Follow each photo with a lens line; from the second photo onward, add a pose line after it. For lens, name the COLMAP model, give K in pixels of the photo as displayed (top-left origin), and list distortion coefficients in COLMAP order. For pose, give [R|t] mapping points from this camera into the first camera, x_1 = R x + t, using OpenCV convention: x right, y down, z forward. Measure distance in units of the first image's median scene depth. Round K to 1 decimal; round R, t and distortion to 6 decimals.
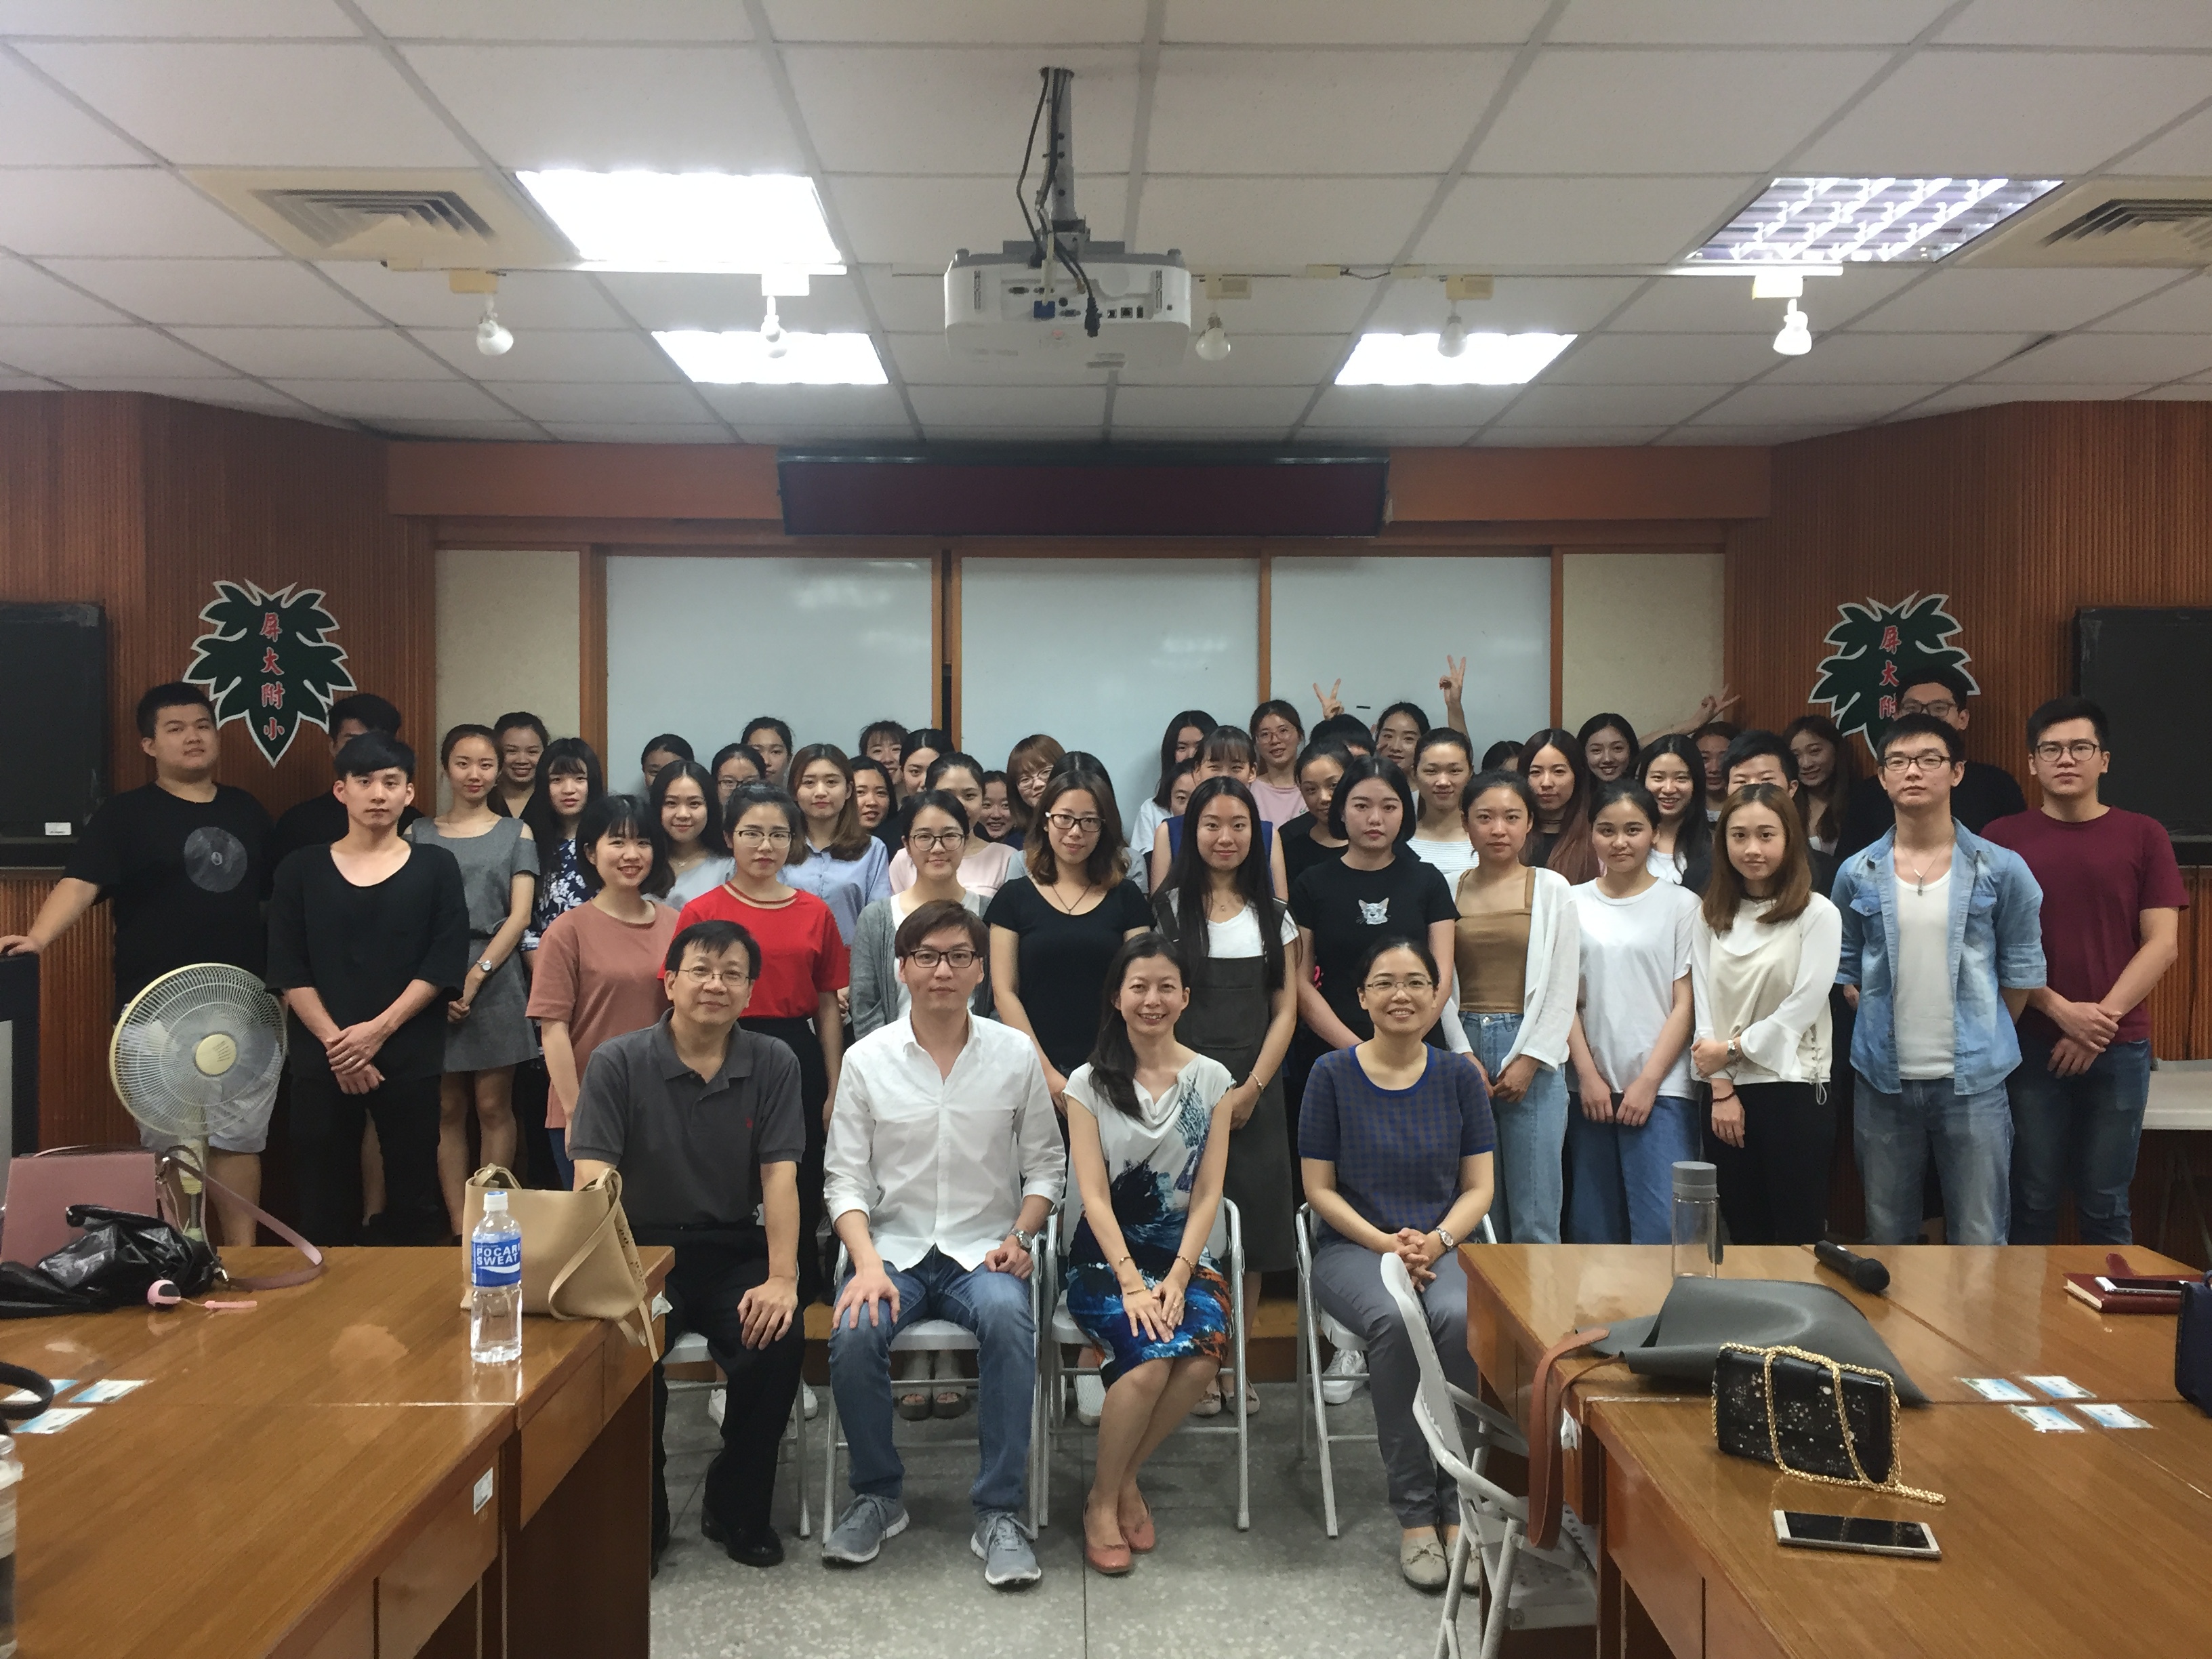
lens RADIAL K [[1927.2, 0, 1107.7], [0, 1927.2, 823.2], [0, 0, 1]] dist [0.050731, 0.003578]
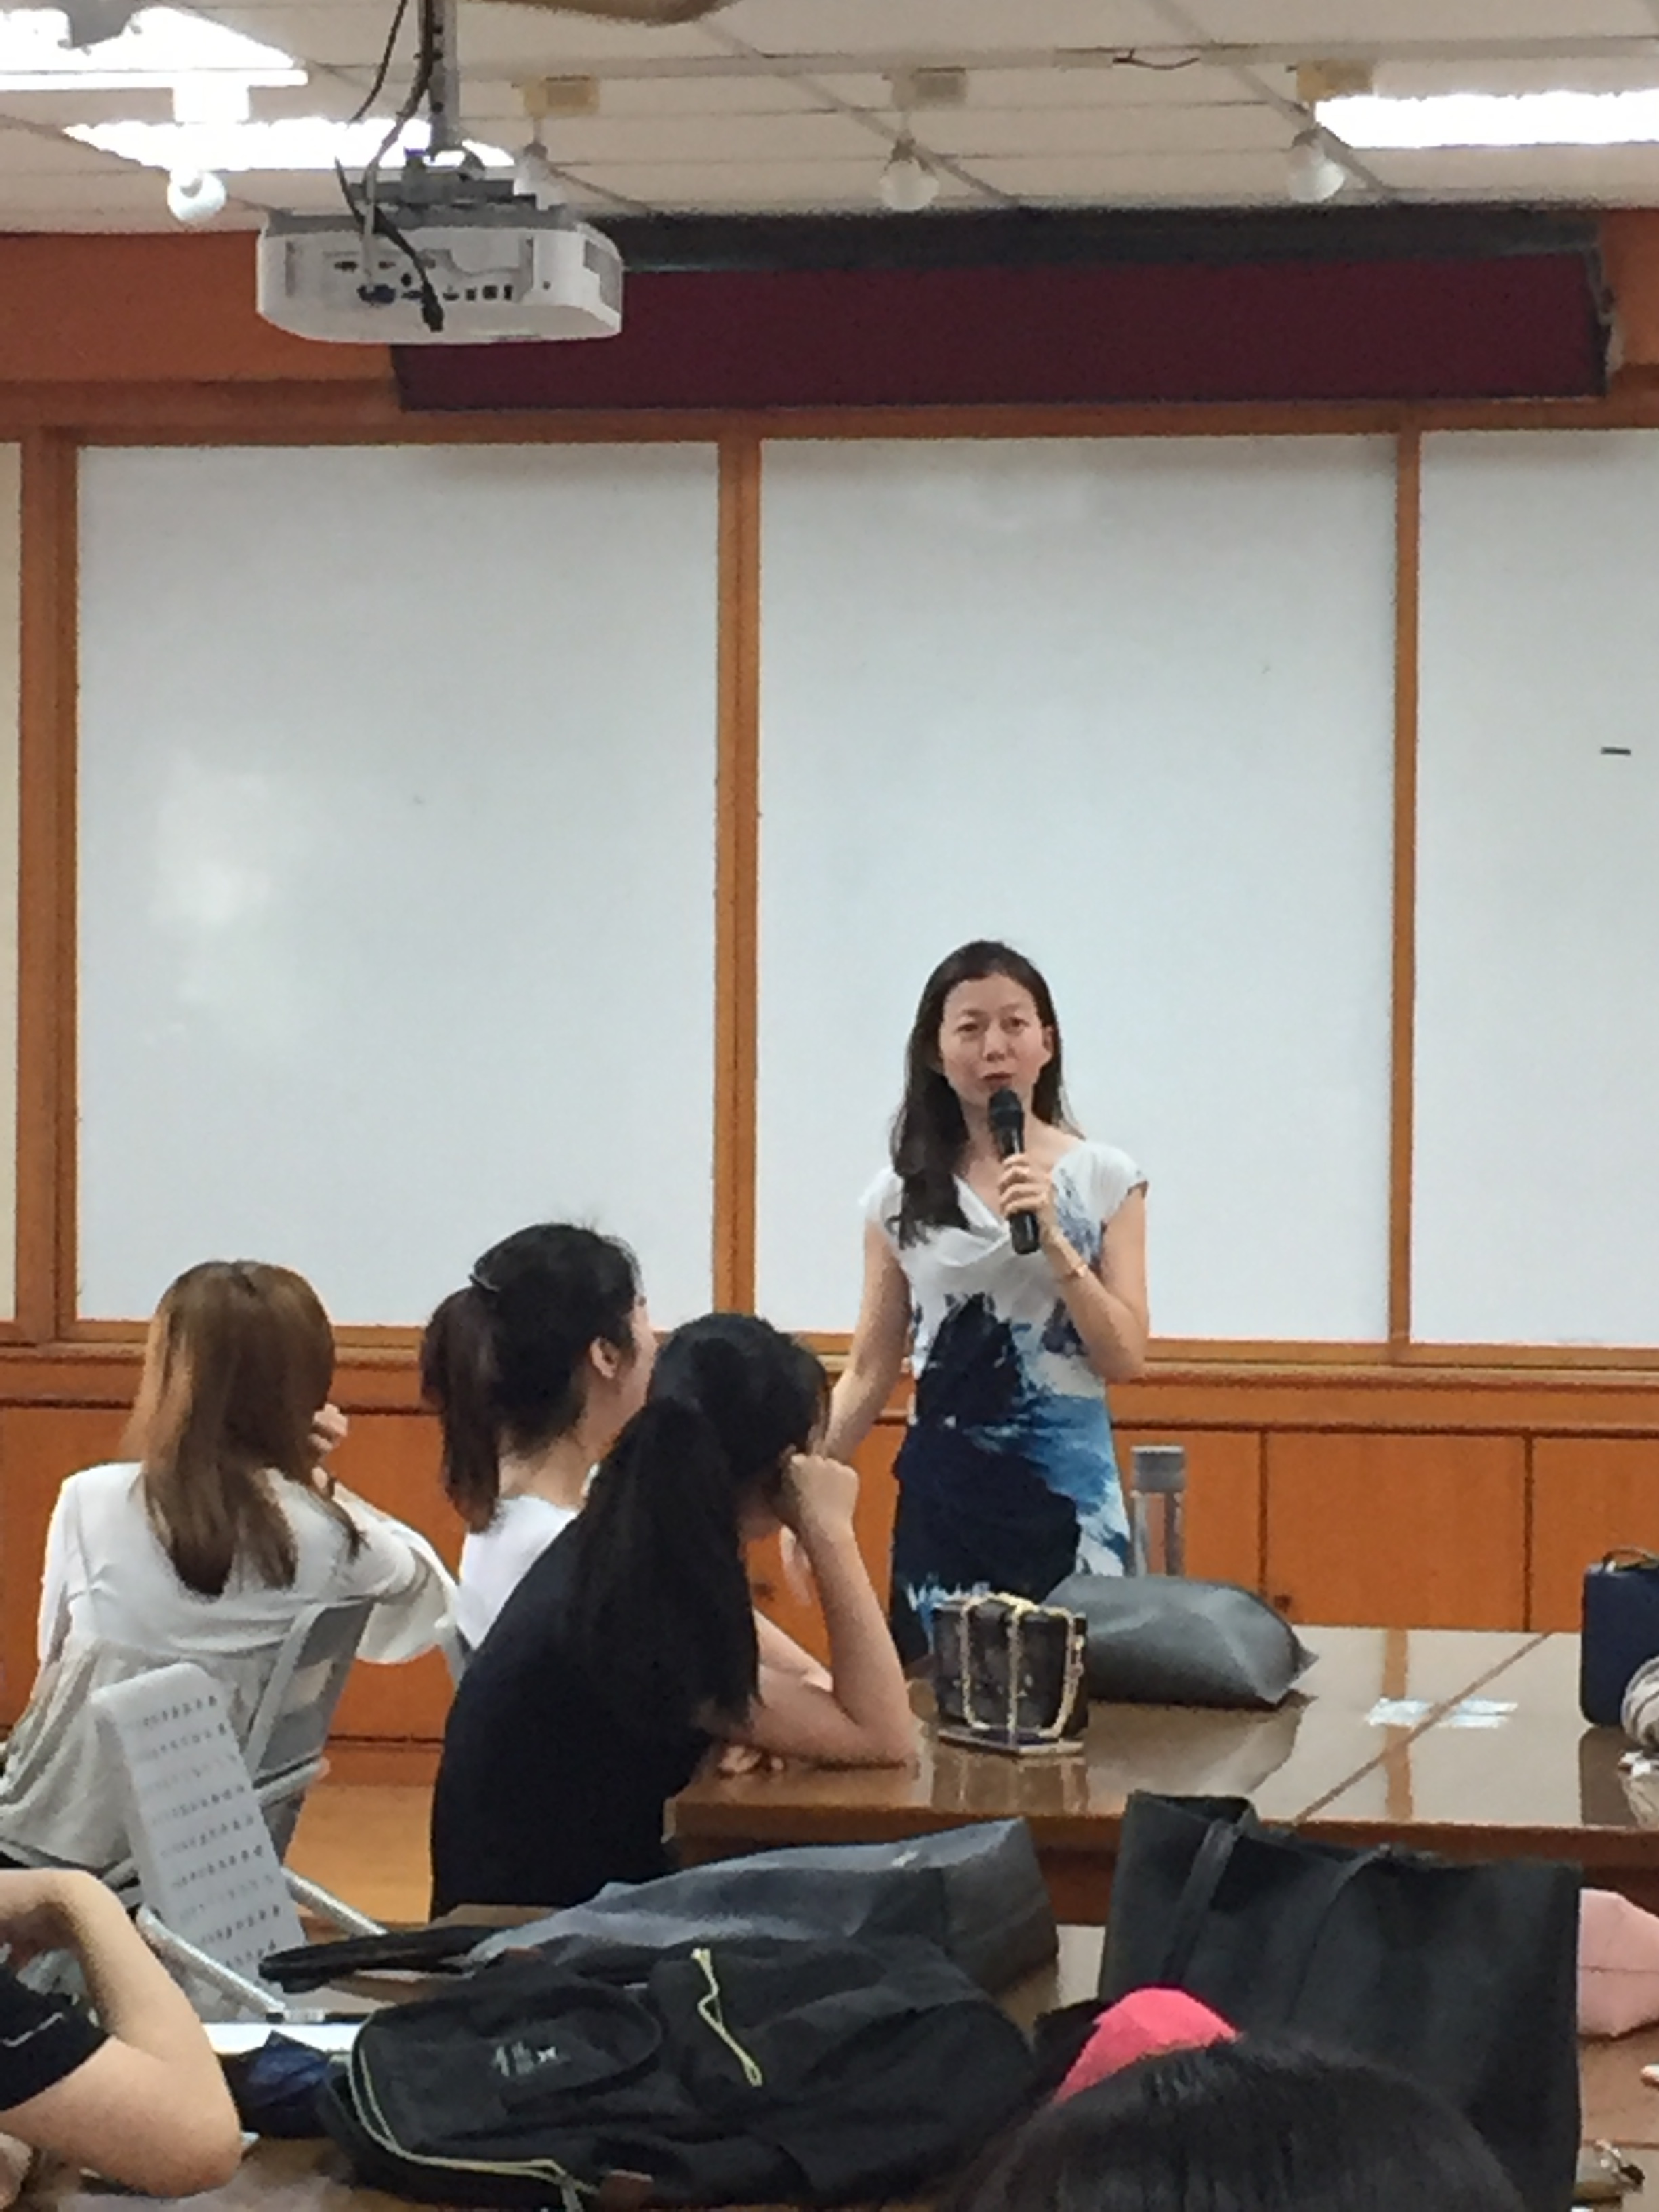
lens RADIAL K [[6763.5, 0, 829.5], [0, 6763.5, 1106.7], [0, 0, 1]] dist [-0.055024, 0.000000]
pose [[0.976506, 0.013107, -0.215092, 0.476449], [-0.009556, 0.999800, 0.017540, -0.001859], [0.215279, -0.015073, 0.976436, -1.017222]]
